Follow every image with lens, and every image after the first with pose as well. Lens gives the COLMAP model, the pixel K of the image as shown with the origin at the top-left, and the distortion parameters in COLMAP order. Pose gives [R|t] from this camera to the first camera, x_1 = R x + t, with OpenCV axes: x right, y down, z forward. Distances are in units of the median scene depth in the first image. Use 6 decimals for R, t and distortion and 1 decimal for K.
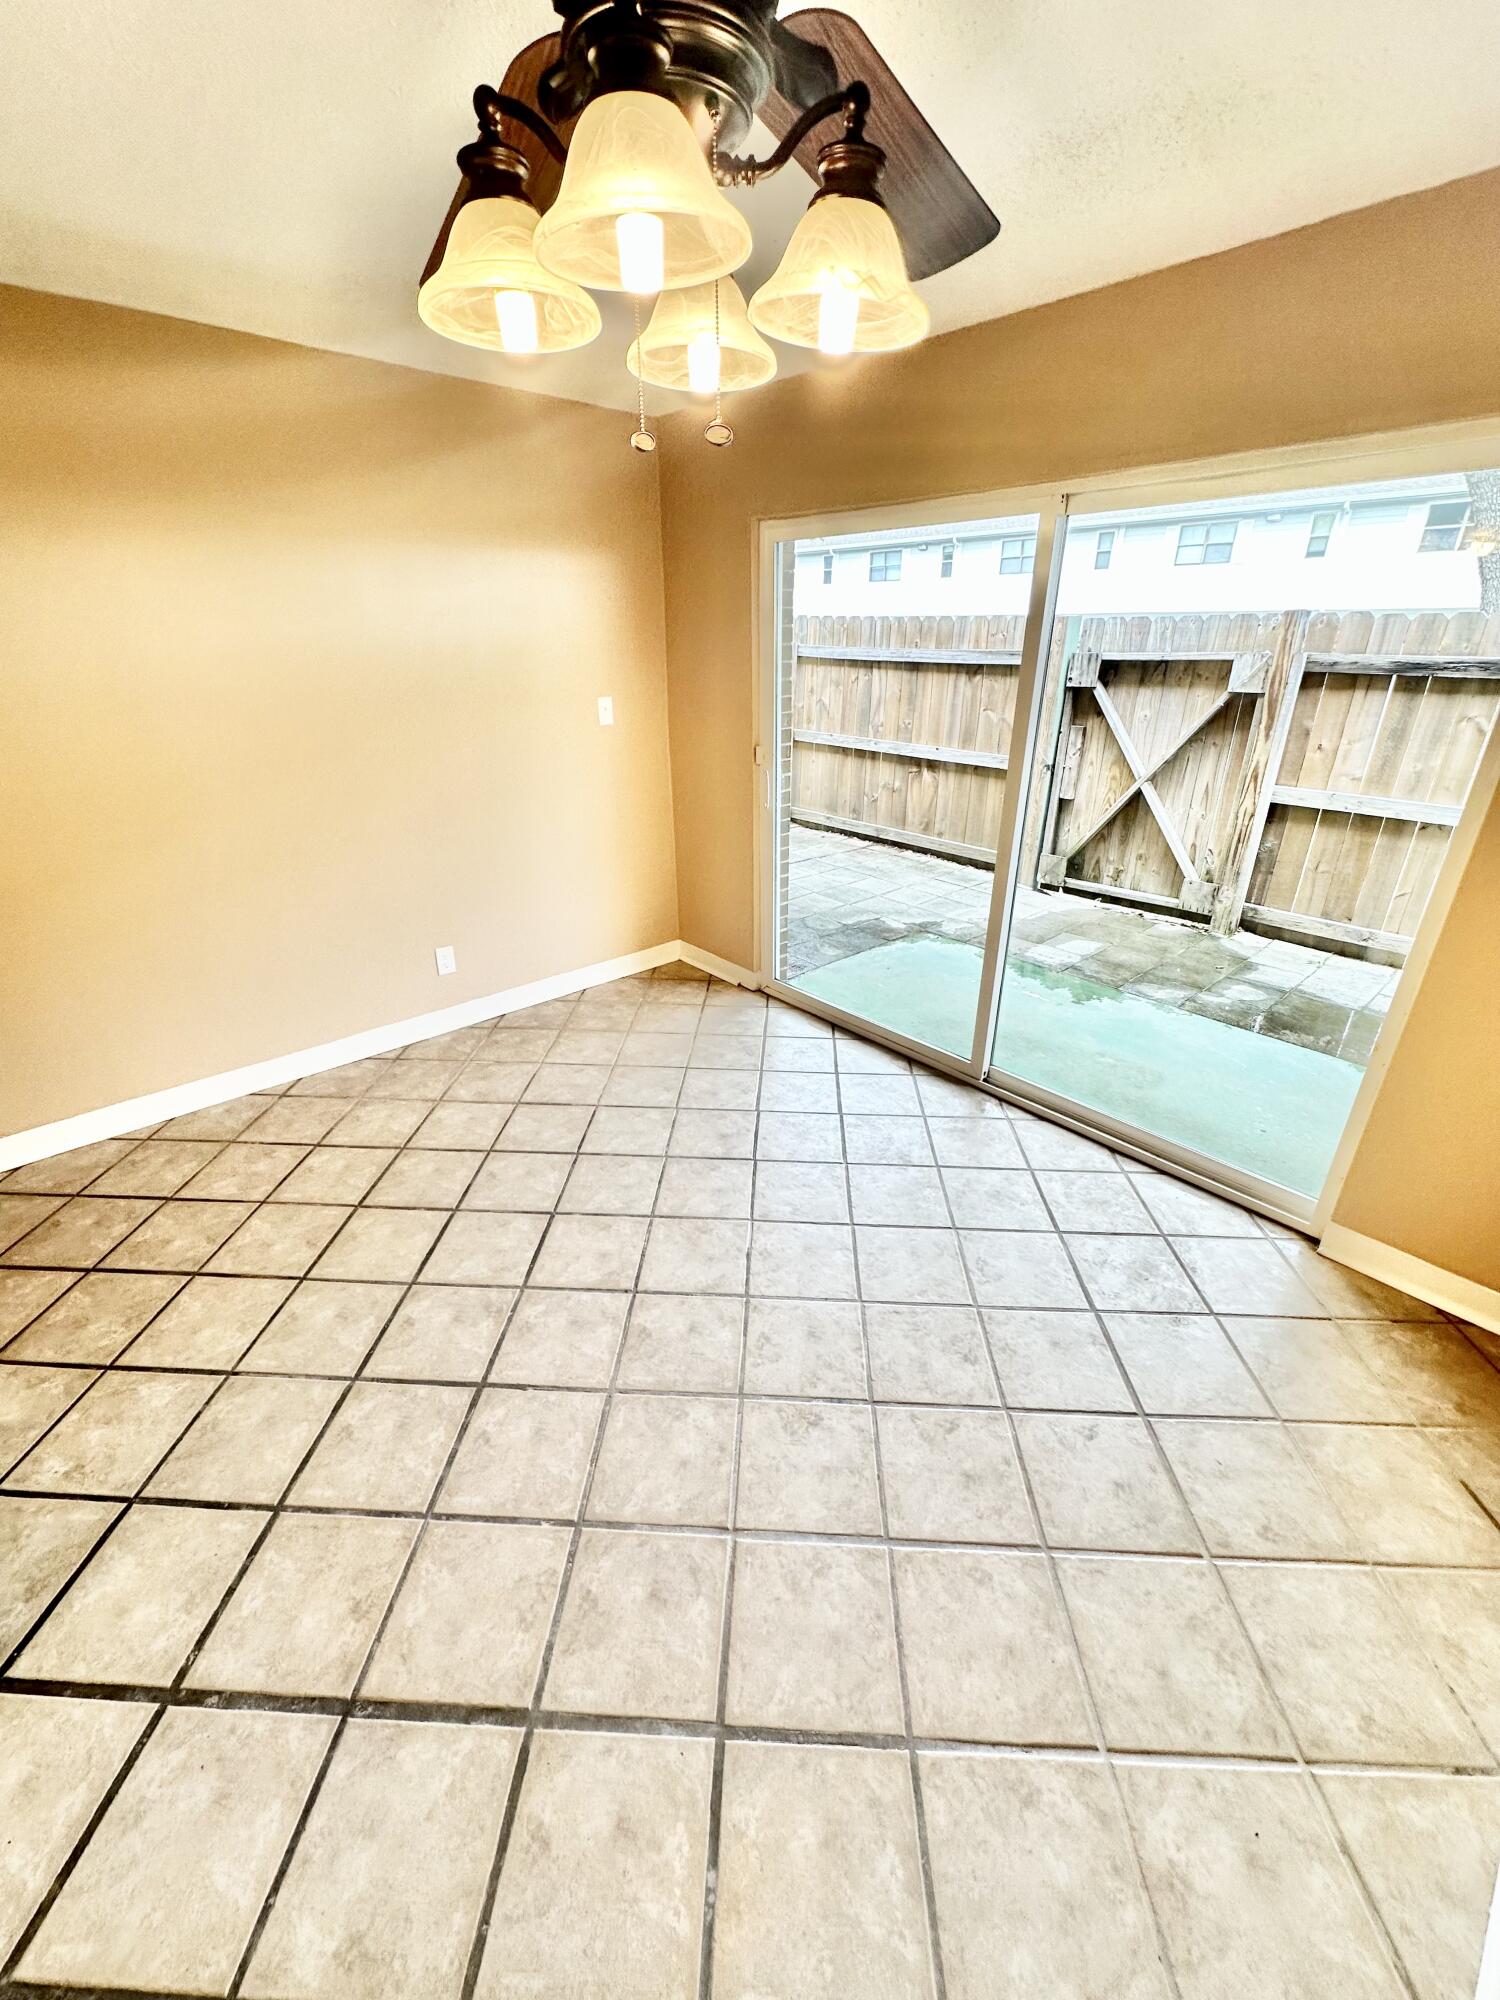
lens RADIAL K [[793.6, 0, 751.0], [0, 793.6, 998.0], [0, 0, 1]] dist [-0.003392, 0.001113]
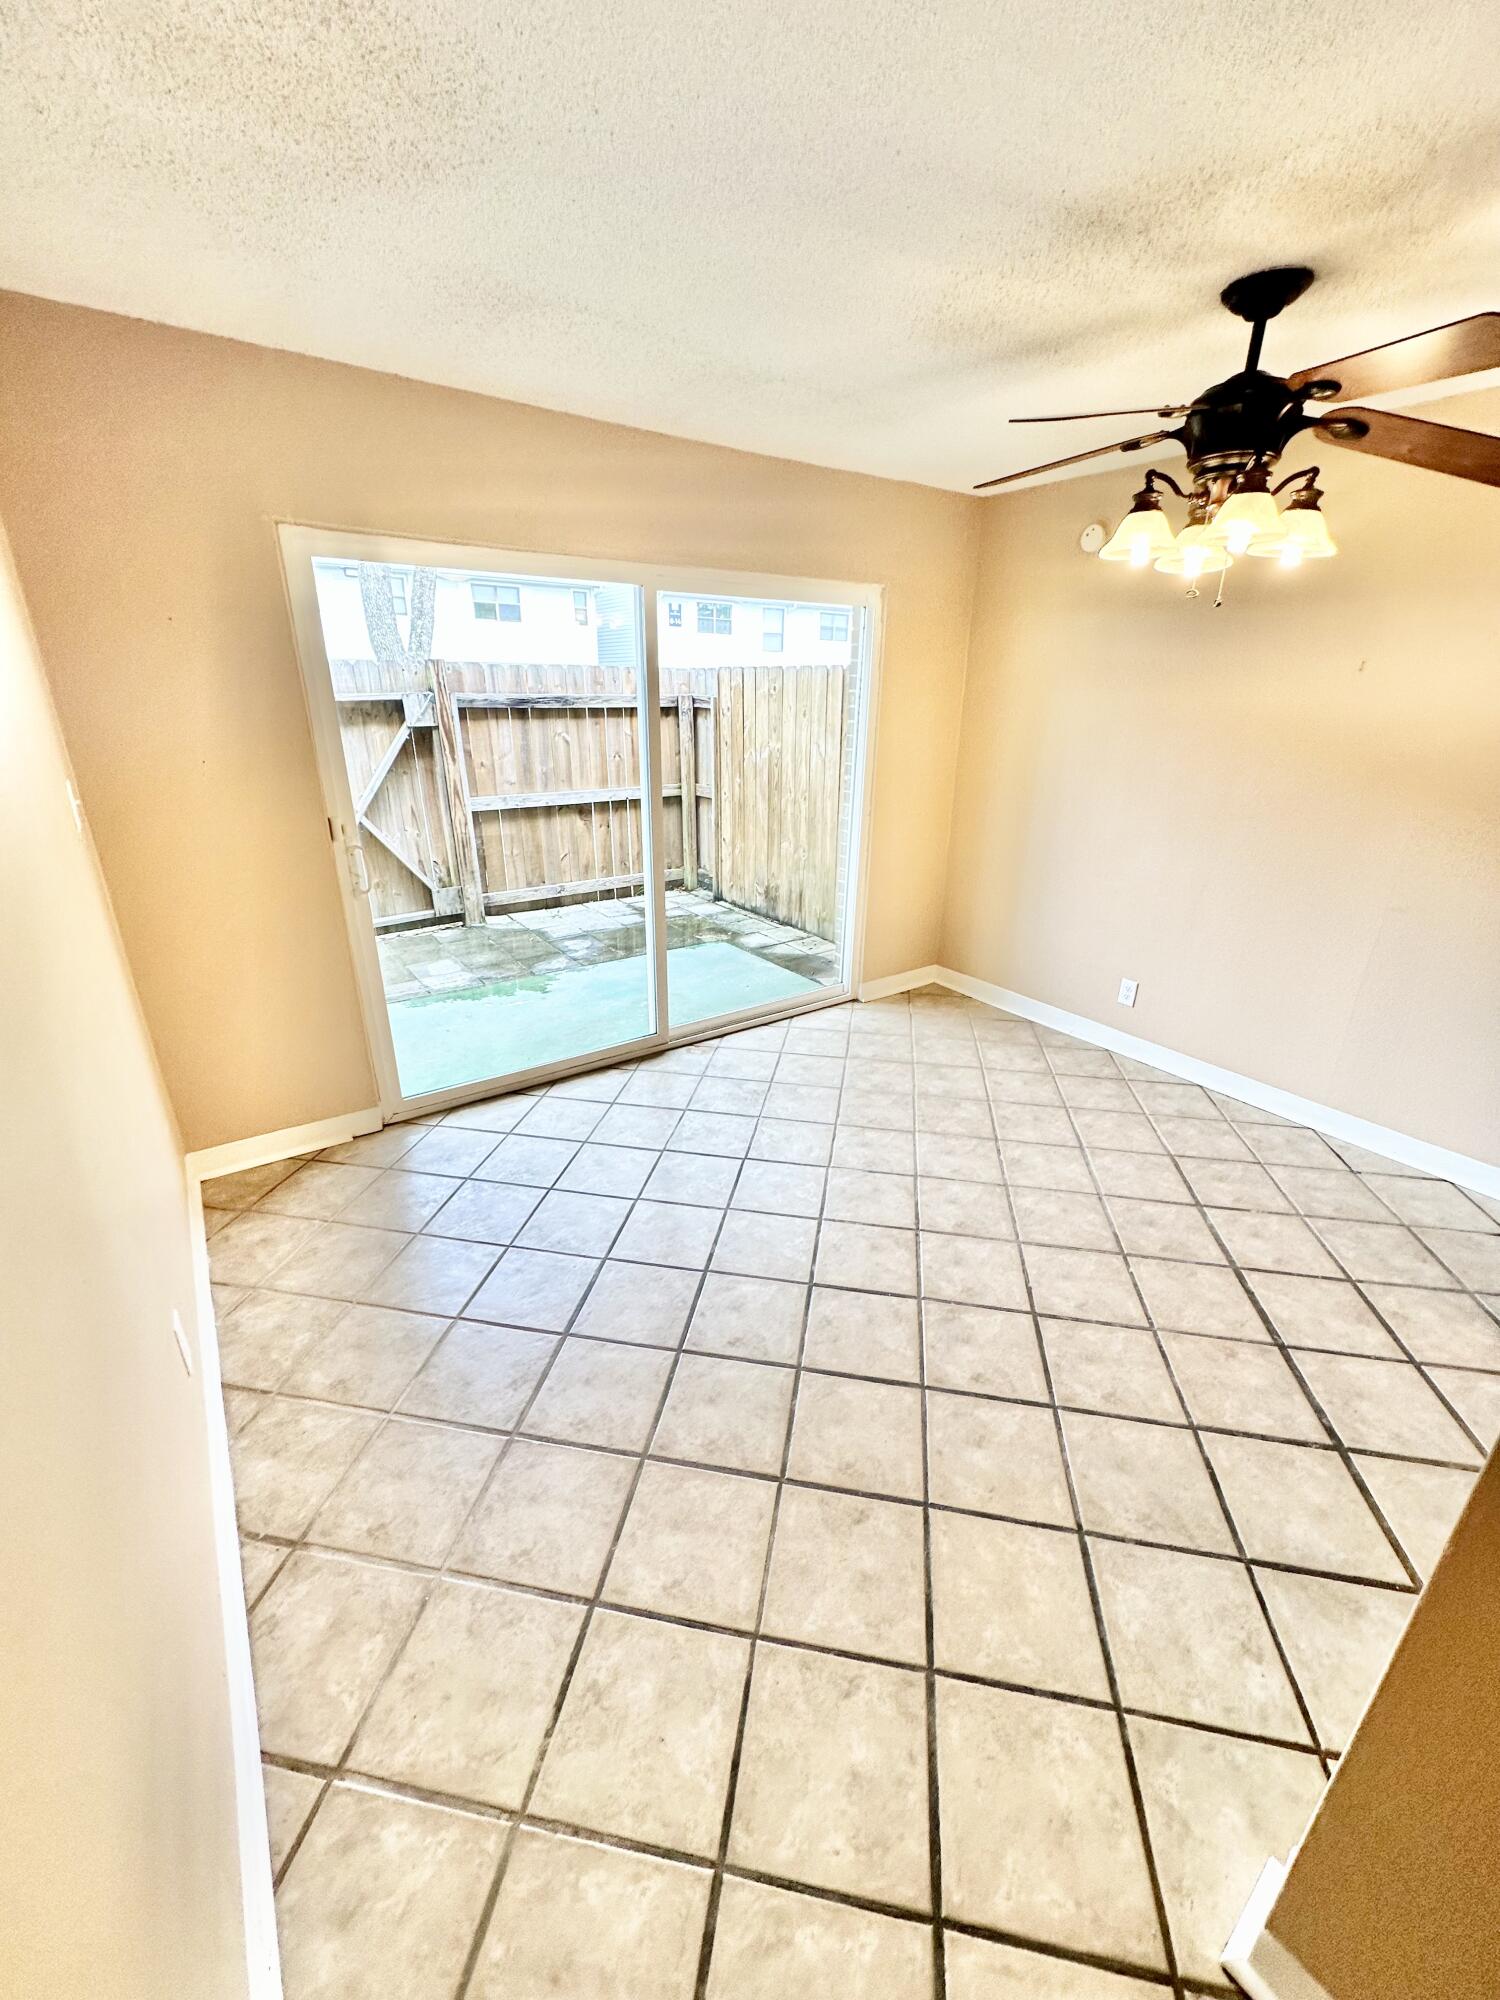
lens RADIAL K [[793.6, 0, 751.0], [0, 793.6, 998.0], [0, 0, 1]] dist [-0.003392, 0.001113]
pose [[0.124869, -0.362462, 0.923596, -1.106868], [0.404263, 0.868693, 0.286259, -0.351483], [-0.906079, 0.337630, 0.255003, 0.791037]]
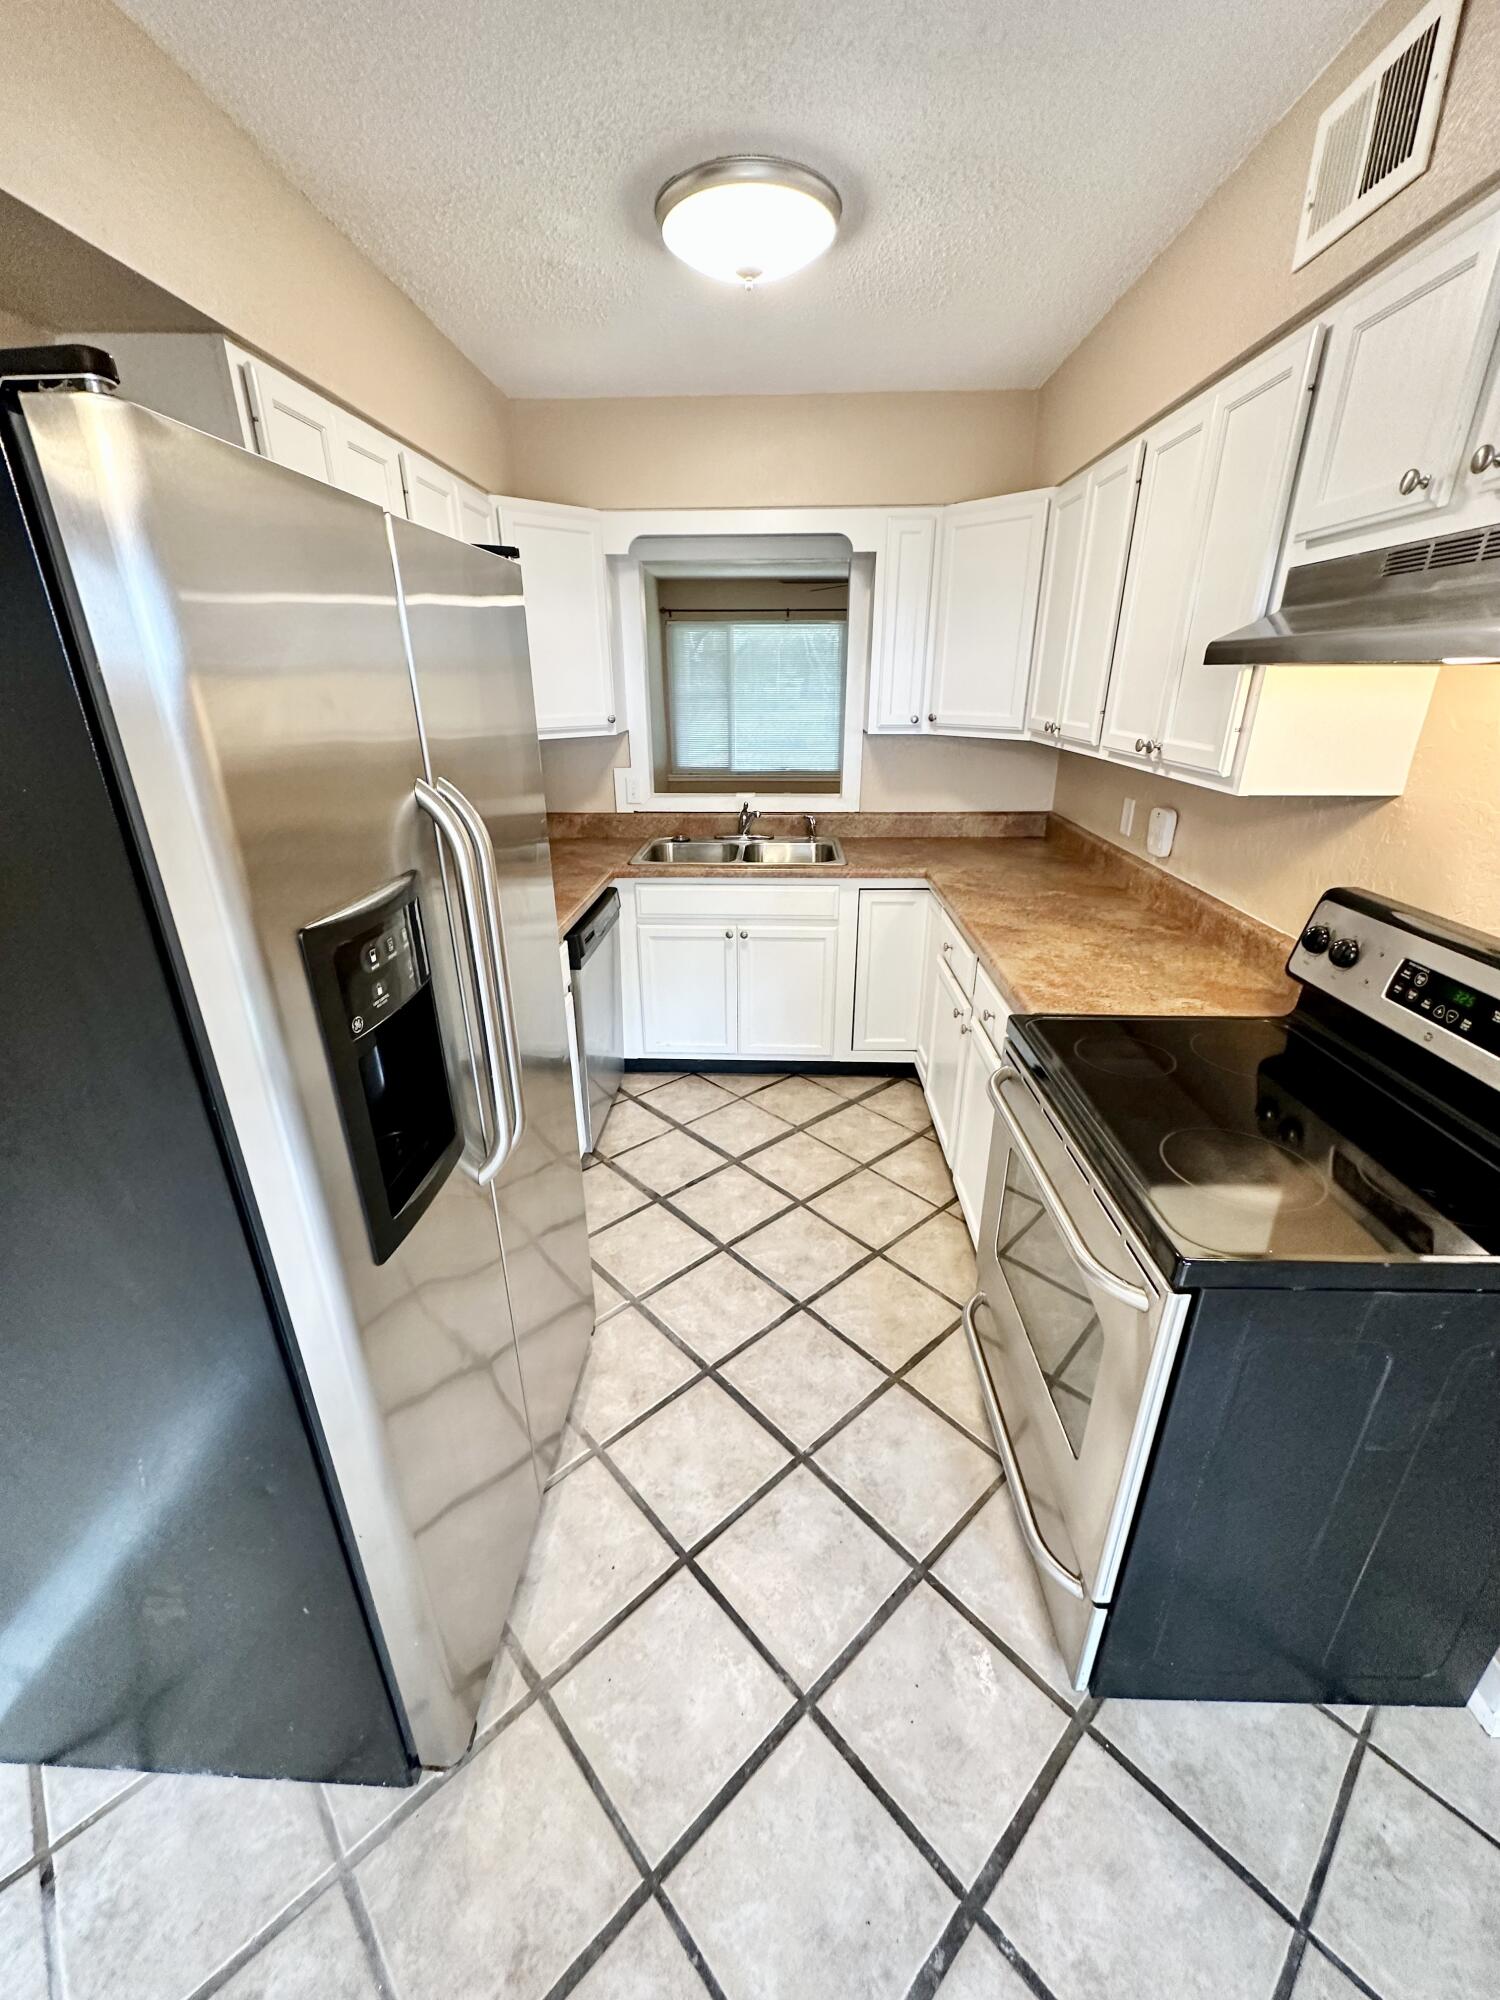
lens RADIAL K [[793.6, 0, 751.0], [0, 793.6, 998.0], [0, 0, 1]] dist [-0.003392, 0.001113]
pose [[-0.704535, 0.270386, -0.656142, -0.174586], [-0.295821, 0.728525, 0.617853, -0.148796], [0.645075, 0.629399, -0.433285, 0.371556]]
